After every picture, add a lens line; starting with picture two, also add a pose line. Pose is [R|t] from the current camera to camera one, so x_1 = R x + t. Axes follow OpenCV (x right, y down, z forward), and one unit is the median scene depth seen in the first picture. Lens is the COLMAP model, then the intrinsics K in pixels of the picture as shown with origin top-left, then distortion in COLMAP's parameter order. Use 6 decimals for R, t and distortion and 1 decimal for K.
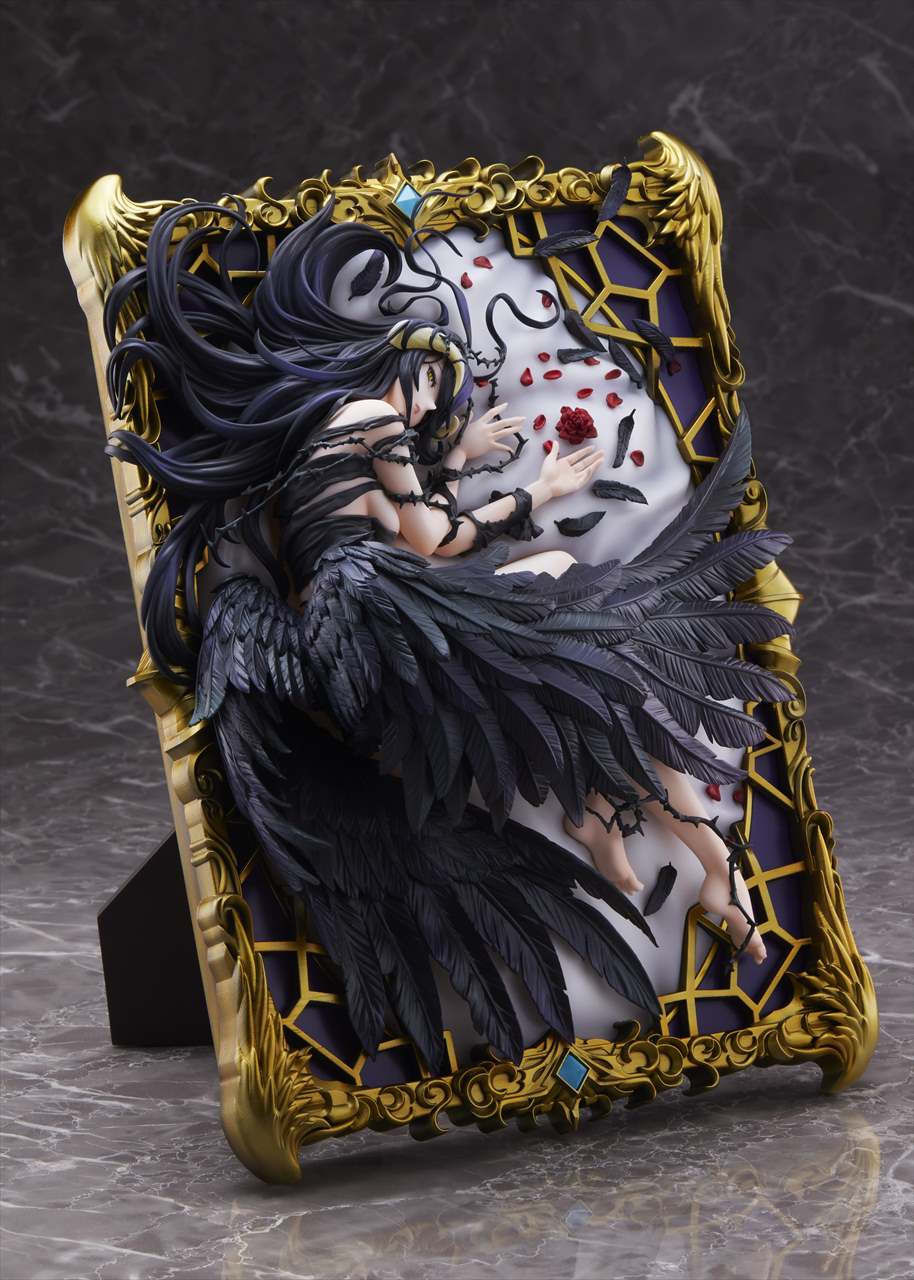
lens RADIAL K [[4635.8, 0, 457.0], [0, 4635.8, 640.0], [0, 0, 1]] dist [0.003241, -3.960257]
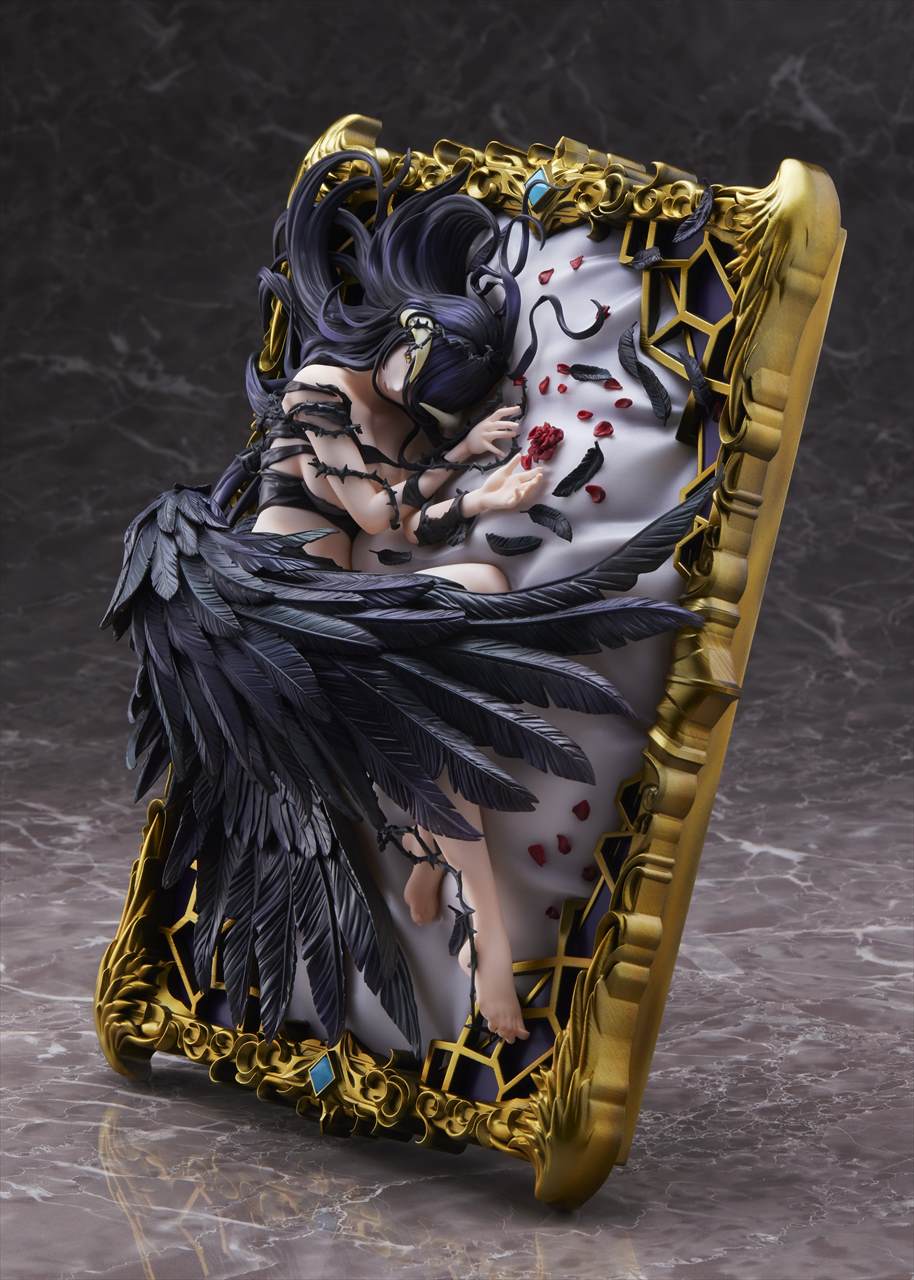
lens RADIAL K [[4757.2, 0, 457.0], [0, 4757.2, 640.0], [0, 0, 1]] dist [-0.153313, 0.724085]
pose [[0.291459, 0.228489, -0.928894, 0.942572], [-0.165167, 0.968490, 0.186405, -0.187641], [0.942216, 0.099093, 0.320014, 0.678907]]
